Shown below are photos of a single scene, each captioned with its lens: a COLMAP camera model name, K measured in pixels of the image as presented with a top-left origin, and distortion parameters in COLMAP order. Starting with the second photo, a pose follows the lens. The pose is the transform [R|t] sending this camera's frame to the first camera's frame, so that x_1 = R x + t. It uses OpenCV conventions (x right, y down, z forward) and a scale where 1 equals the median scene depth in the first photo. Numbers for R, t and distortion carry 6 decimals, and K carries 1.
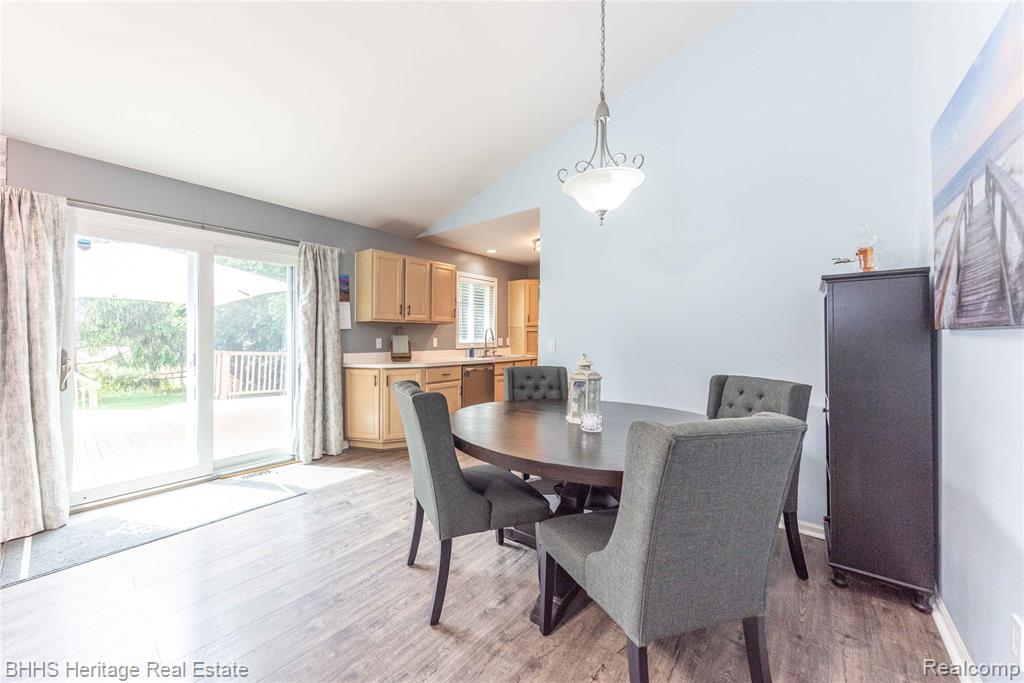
lens RADIAL K [[378.6, 0, 457.2], [0, 378.6, 333.9], [0, 0, 1]] dist [0.004124, 0.000123]
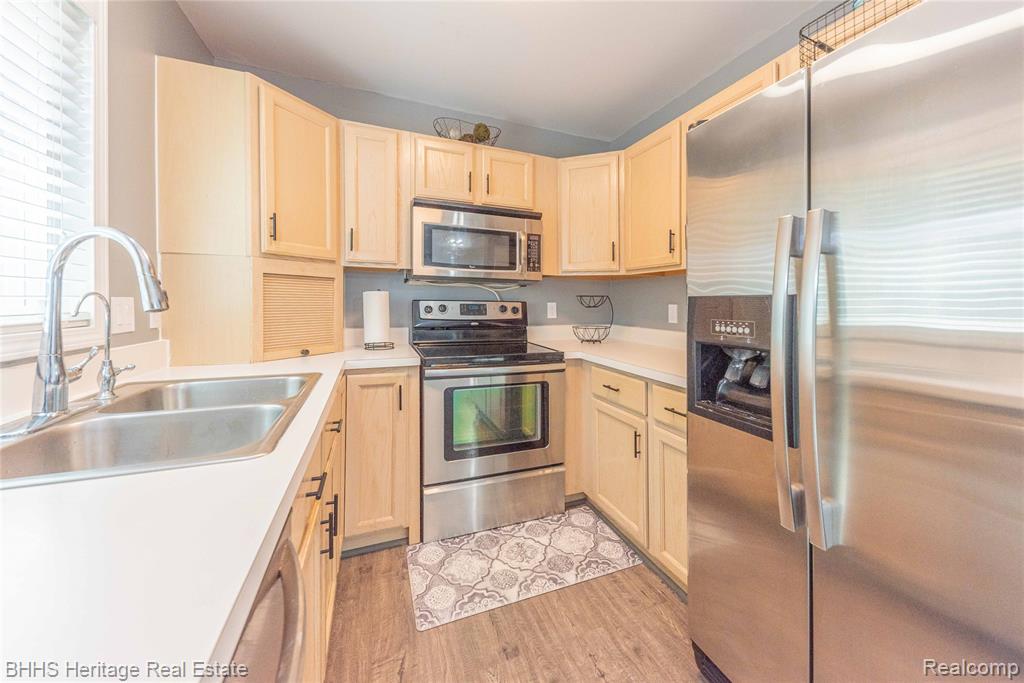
lens RADIAL K [[358.5, 0, 525.6], [0, 358.5, 312.8], [0, 0, 1]] dist [0.003527, 0.000128]
pose [[0.403095, -0.021055, 0.914916, 0.068611], [-0.015152, 0.999445, 0.029676, 0.024501], [-0.915033, -0.025825, 0.402552, 1.765093]]
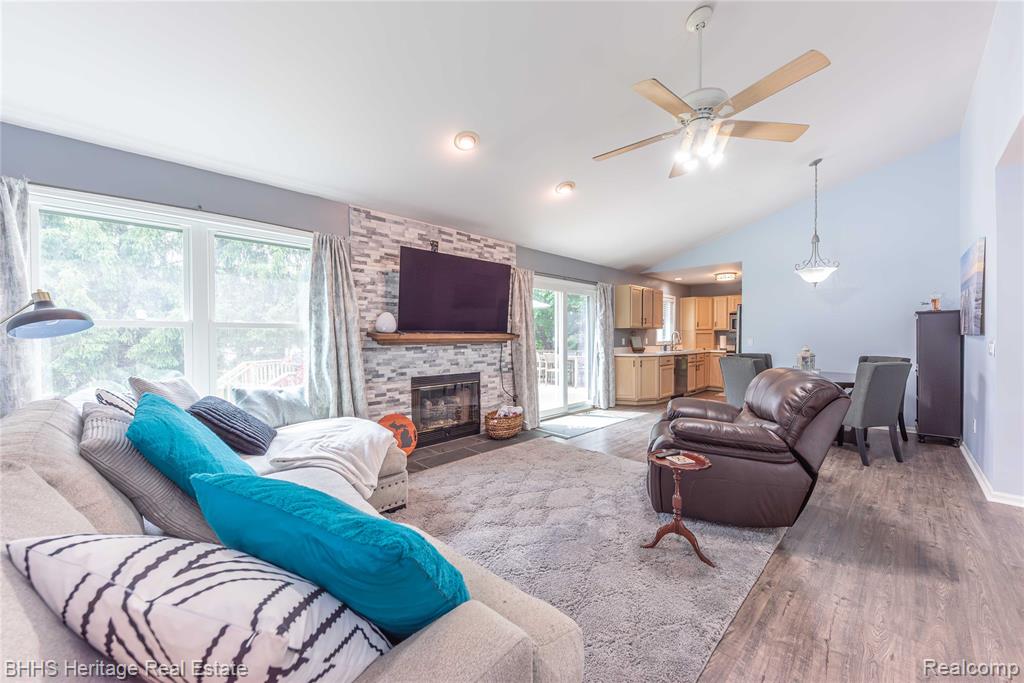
lens RADIAL K [[375.4, 0, 509.4], [0, 375.4, 337.4], [0, 0, 1]] dist [-0.005254, -0.000762]
pose [[0.998165, -0.001394, -0.060532, -1.031288], [0.001953, 0.999956, 0.009180, -0.014382], [0.060517, -0.009282, 0.998124, -1.063399]]
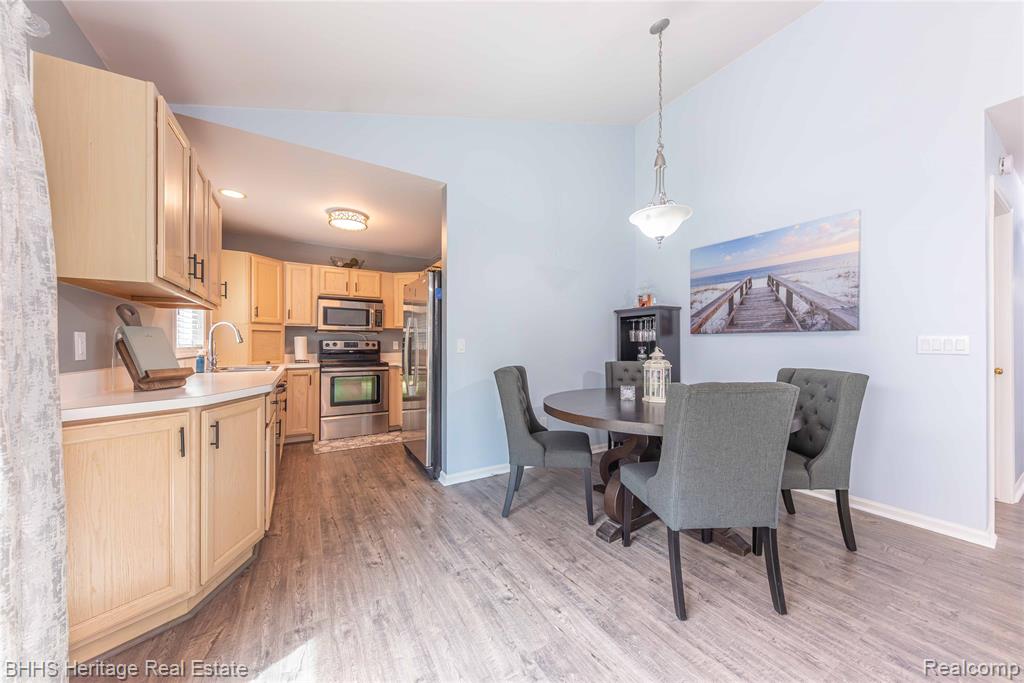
lens RADIAL K [[358.5, 0, 520.2], [0, 358.5, 342.8], [0, 0, 1]] dist [0.003527, 0.000128]
pose [[0.267502, 0.004571, 0.963546, -0.734916], [-0.005129, 0.999981, -0.003320, 0.036137], [-0.963544, -0.004054, 0.267520, 0.890566]]
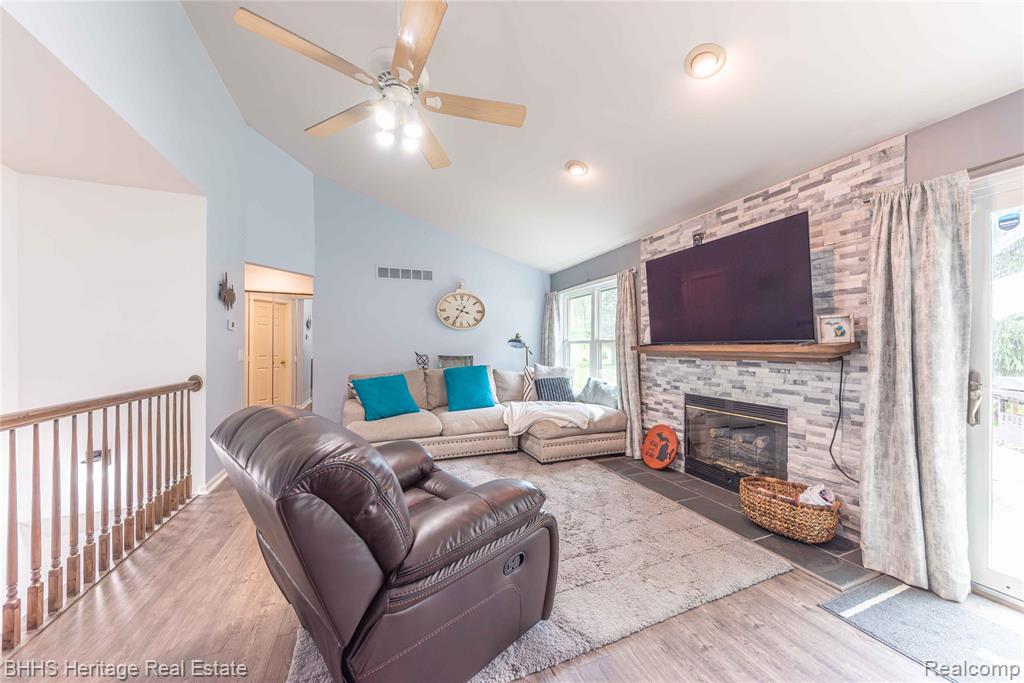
lens RADIAL K [[358.5, 0, 516.8], [0, 358.5, 346.7], [0, 0, 1]] dist [0.003527, 0.000128]
pose [[-0.415385, -0.005866, -0.909627, -0.009265], [0.000247, 0.999978, -0.006562, -0.002407], [0.909645, -0.002951, -0.415375, 0.477752]]
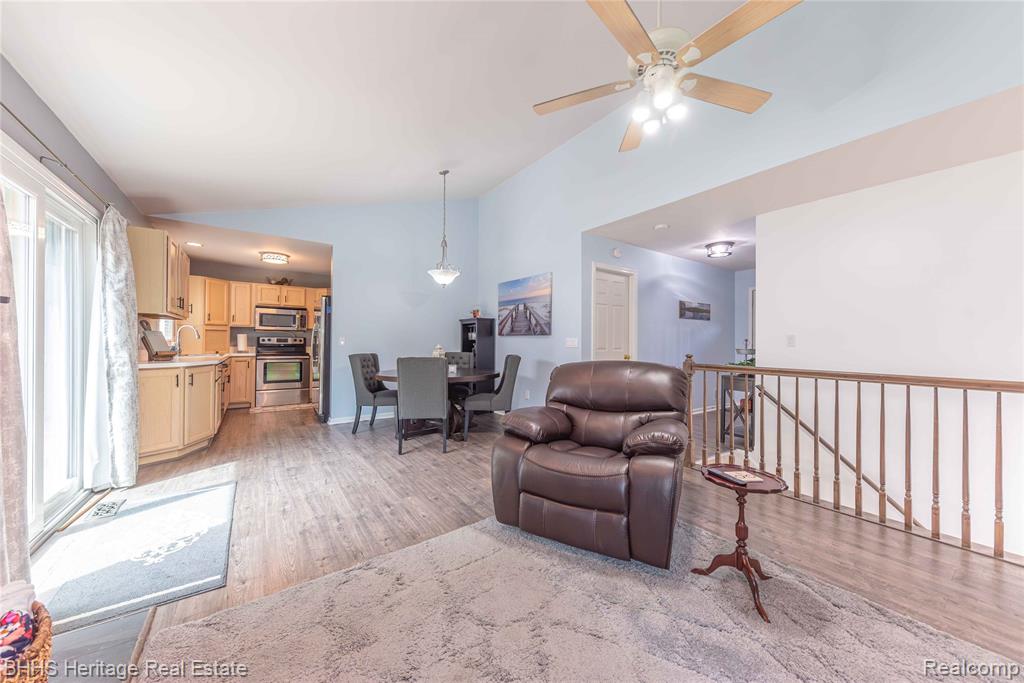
lens RADIAL K [[358.5, 0, 524.3], [0, 358.5, 339.6], [0, 0, 1]] dist [0.003527, 0.000128]
pose [[0.175460, 0.007723, 0.984456, -1.408766], [-0.013556, 0.999893, -0.005428, 0.029335], [-0.984393, -0.012393, 0.175546, 0.067870]]
